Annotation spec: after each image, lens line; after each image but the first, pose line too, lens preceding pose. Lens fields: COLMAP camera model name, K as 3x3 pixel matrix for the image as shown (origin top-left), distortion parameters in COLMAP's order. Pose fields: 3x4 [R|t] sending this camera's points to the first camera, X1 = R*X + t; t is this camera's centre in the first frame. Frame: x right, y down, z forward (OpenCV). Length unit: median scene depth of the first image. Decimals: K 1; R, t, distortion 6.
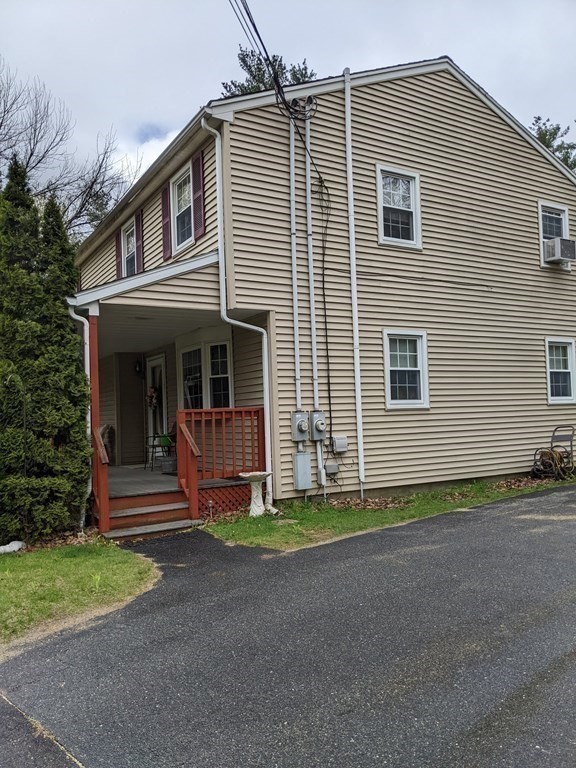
lens RADIAL K [[625.7, 0, 291.6], [0, 625.7, 387.9], [0, 0, 1]] dist [0.053289, -0.064024]
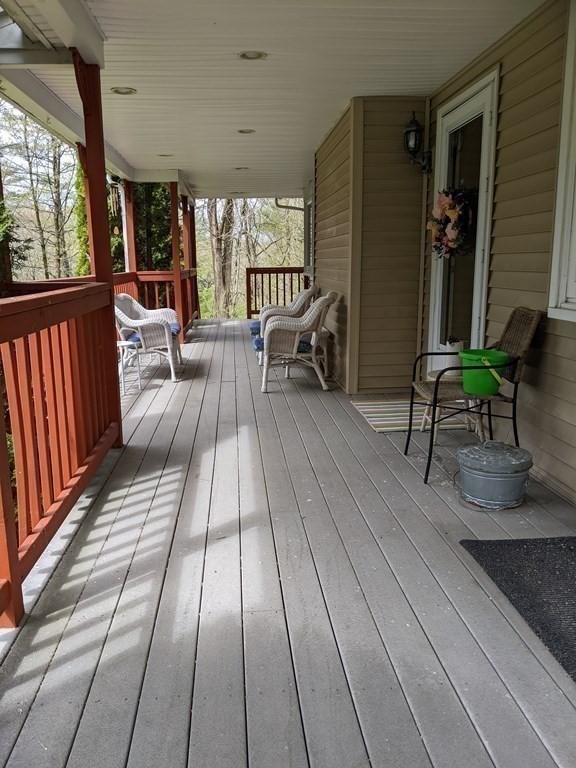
lens RADIAL K [[625.7, 0, 287.6], [0, 625.7, 385.5], [0, 0, 1]] dist [0.053289, -0.064024]
pose [[0.897956, 0.114721, -0.424870, -0.139881], [-0.007152, 0.969102, 0.246556, 0.017525], [0.440027, -0.218358, 0.871031, 0.625621]]
